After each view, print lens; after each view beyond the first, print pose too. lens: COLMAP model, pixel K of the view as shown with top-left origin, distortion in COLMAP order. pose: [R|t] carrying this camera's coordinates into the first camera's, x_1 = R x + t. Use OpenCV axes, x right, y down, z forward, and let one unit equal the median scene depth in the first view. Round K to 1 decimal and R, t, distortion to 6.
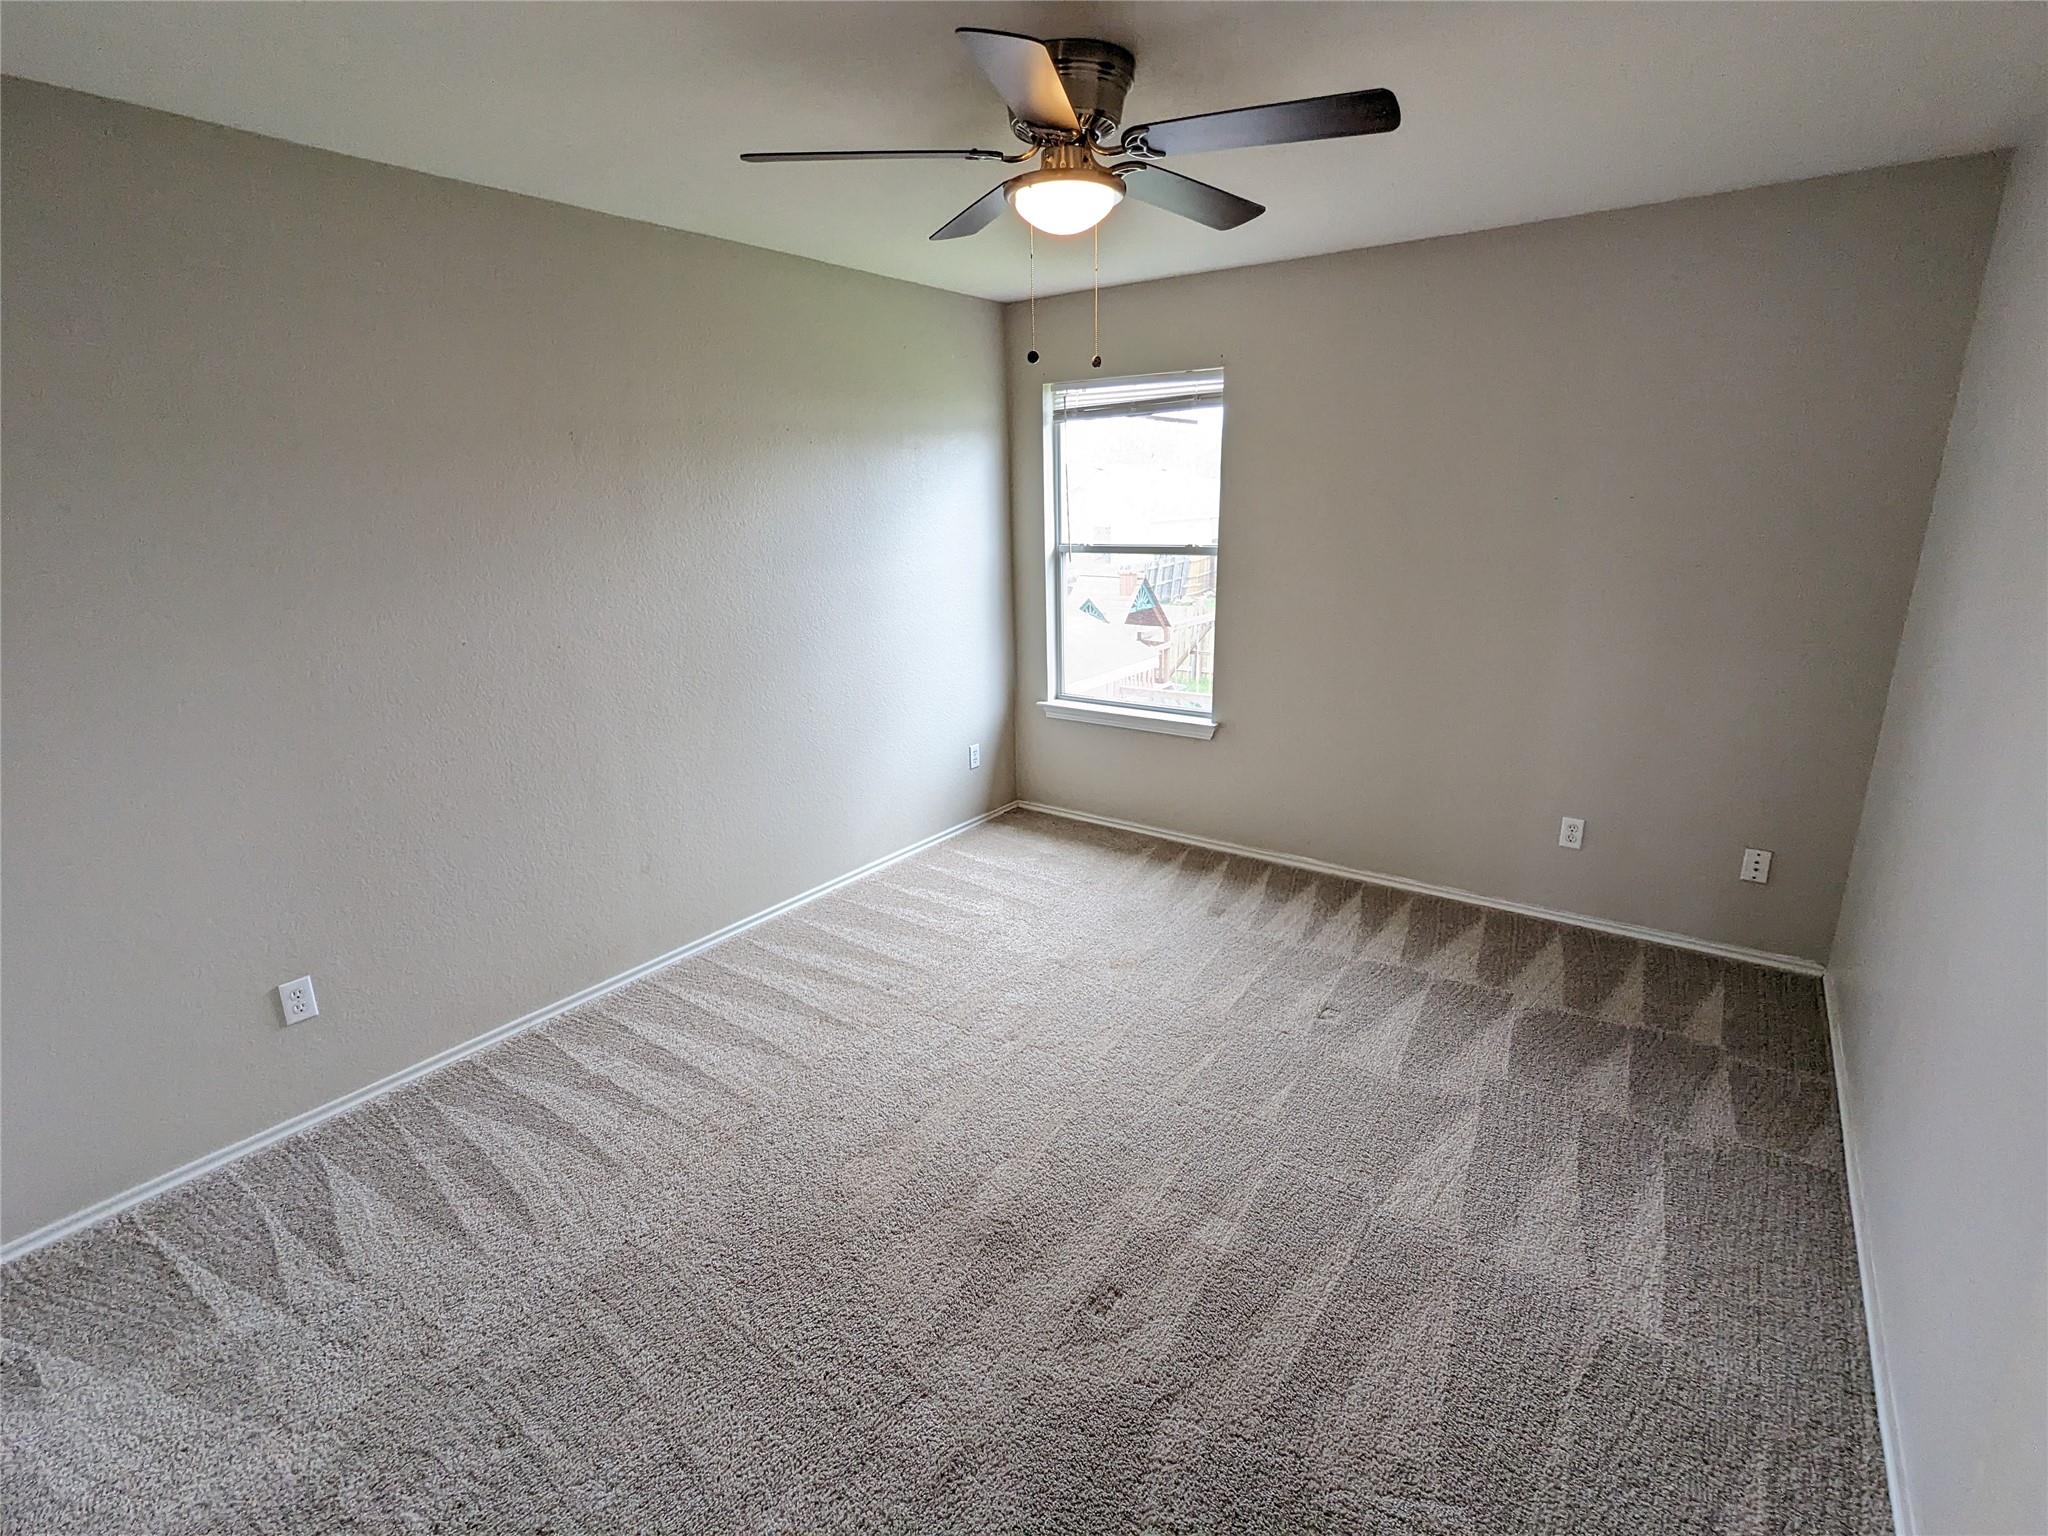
lens RADIAL K [[968.1, 0, 1038.8], [0, 968.1, 771.8], [0, 0, 1]] dist [-0.001413, 0.000178]
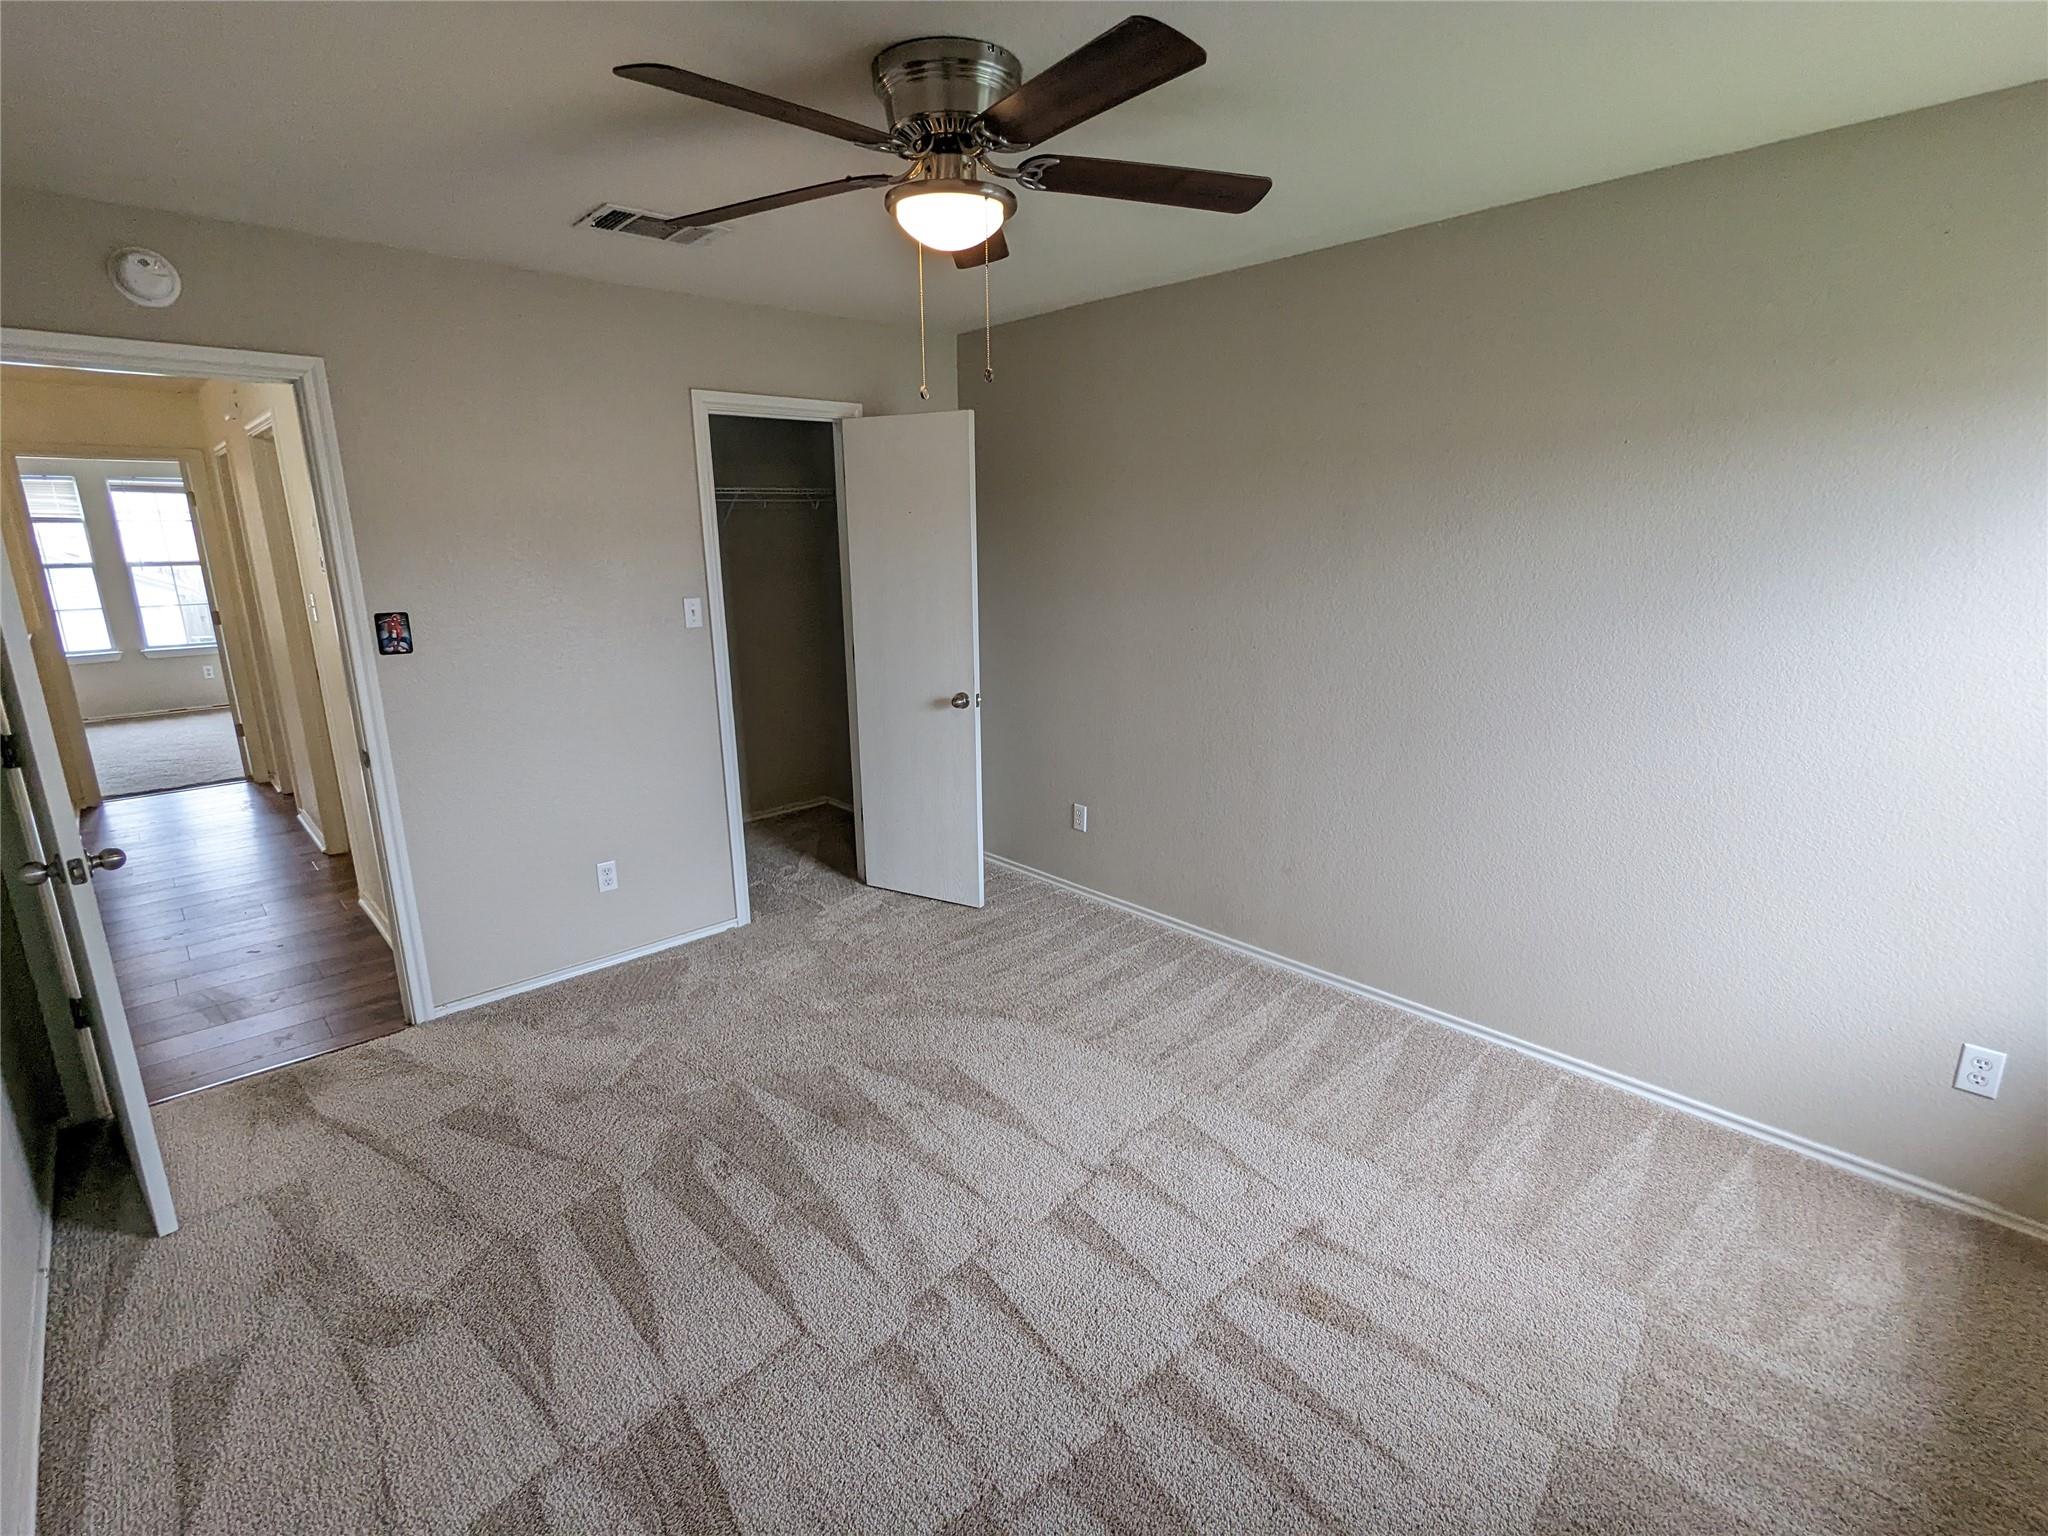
lens RADIAL K [[968.1, 0, 1024.2], [0, 968.1, 766.2], [0, 0, 1]] dist [-0.001413, 0.000178]
pose [[-0.220855, 0.245793, -0.943827, 0.554540], [-0.253945, 0.919852, 0.298972, -0.218773], [0.941666, 0.305710, -0.140736, 0.746753]]
